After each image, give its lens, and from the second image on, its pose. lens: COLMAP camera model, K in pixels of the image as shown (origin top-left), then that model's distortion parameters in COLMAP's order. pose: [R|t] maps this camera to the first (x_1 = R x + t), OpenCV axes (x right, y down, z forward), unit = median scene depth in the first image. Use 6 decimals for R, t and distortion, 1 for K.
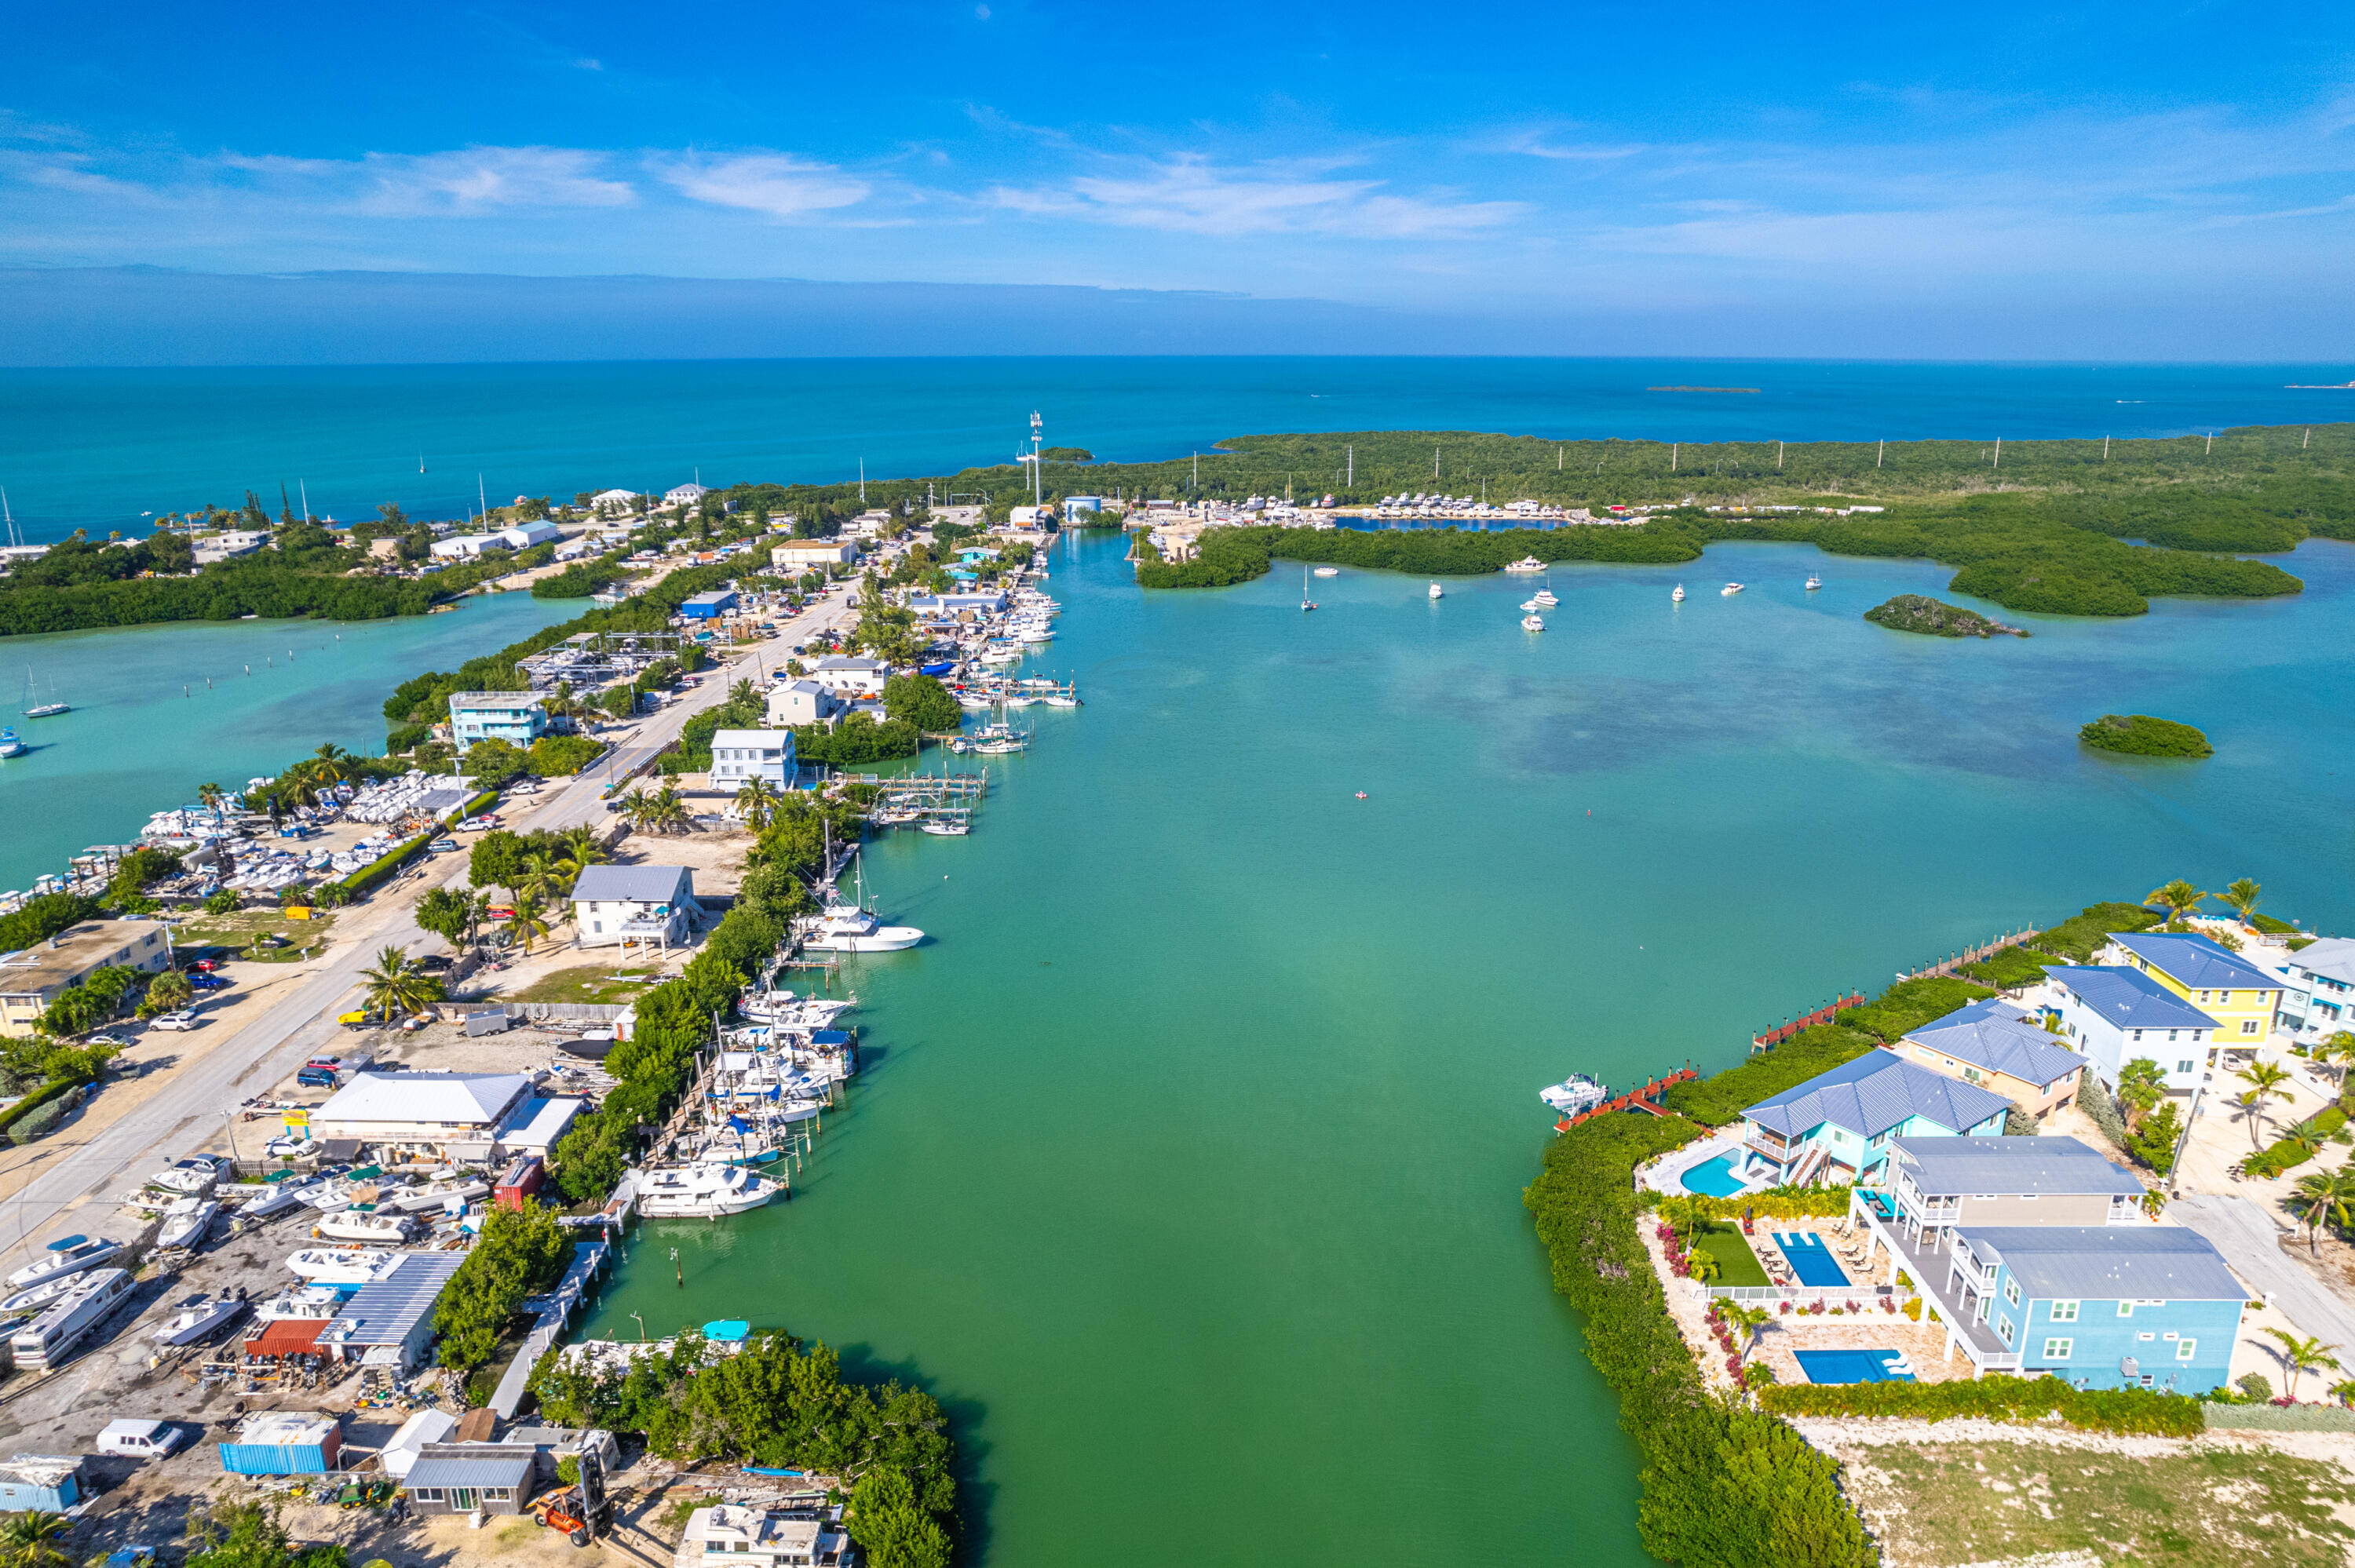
lens RADIAL K [[1503.3, 0, 1175.8], [0, 1503.3, 818.9], [0, 0, 1]] dist [-0.042567, 0.000606]
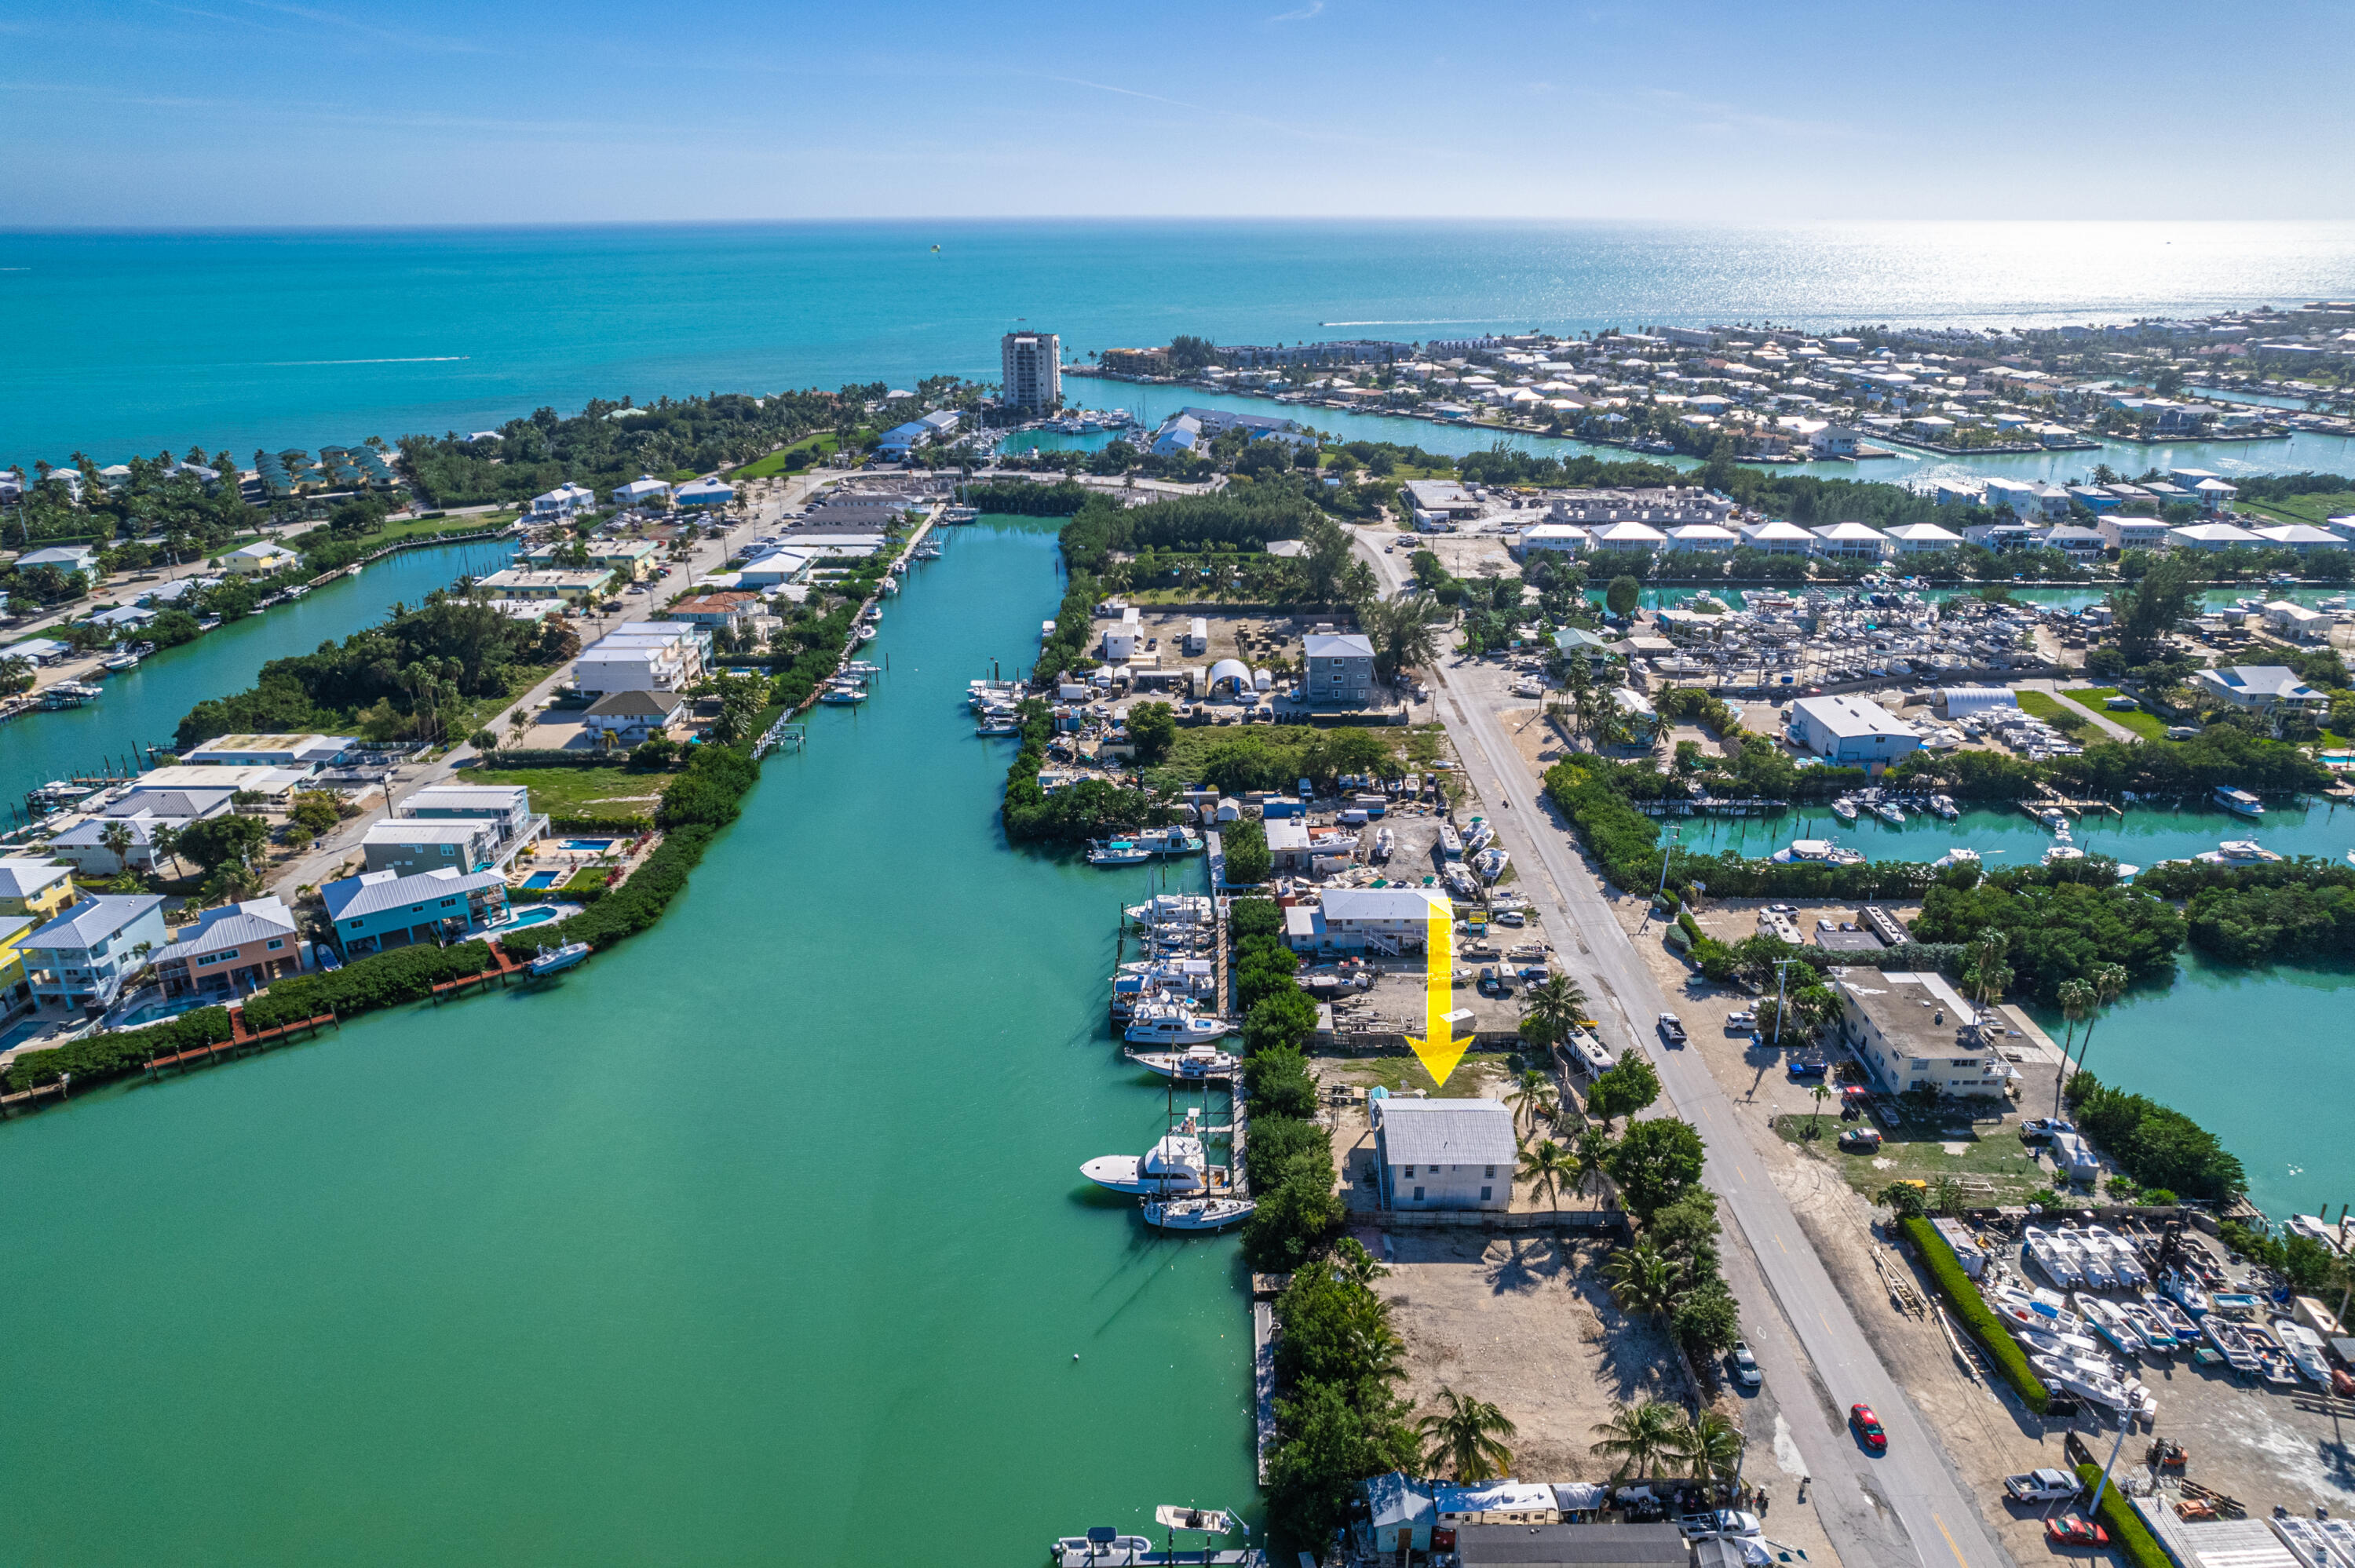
lens RADIAL K [[1522.9, 0, 1177.5], [0, 1522.9, 784.0], [0, 0, 1]] dist [-0.071020, 0.061243]
pose [[-0.999993, 0.003522, 0.000833, -0.178833], [0.003278, 0.783716, 0.621111, -0.481952], [0.001535, 0.621110, -0.783722, 1.223036]]
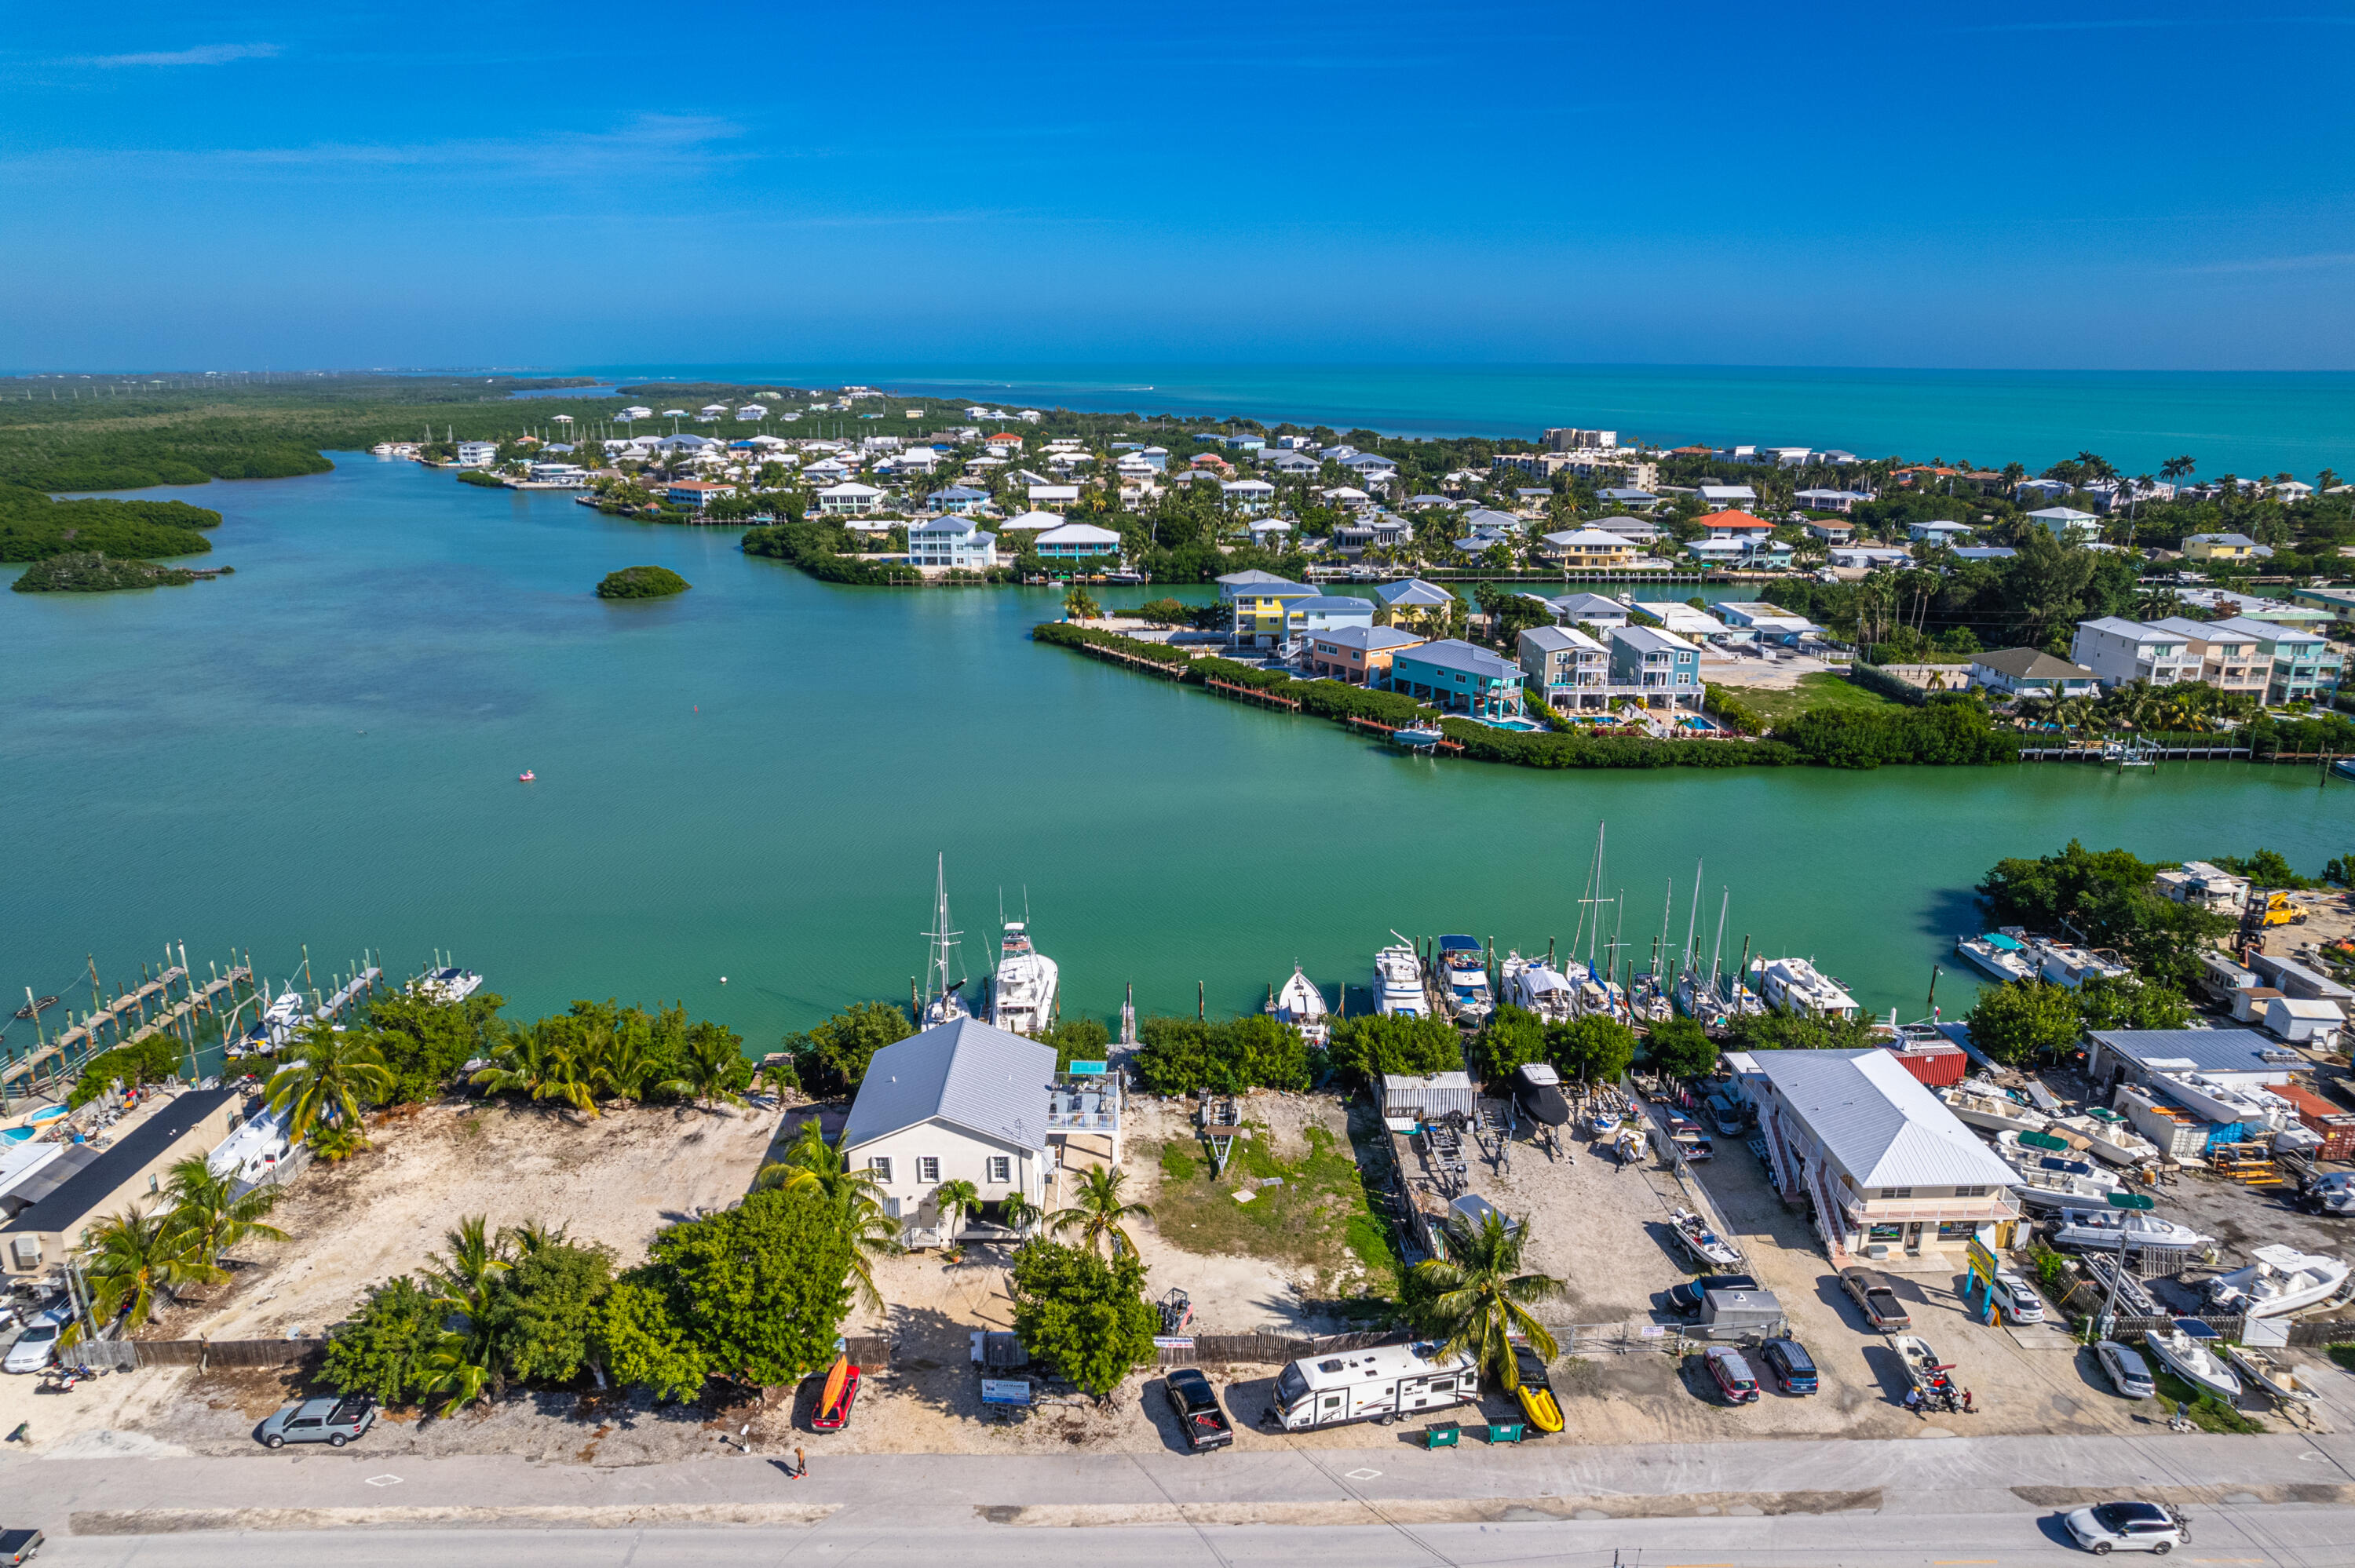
lens RADIAL K [[1522.9, 0, 1177.5], [0, 1522.9, 784.0], [0, 0, 1]] dist [-0.071020, 0.061243]
pose [[-0.026152, -0.272726, 0.961736, -0.639880], [0.297098, 0.916474, 0.267970, -0.123294], [-0.954489, 0.292738, 0.057059, 0.710413]]
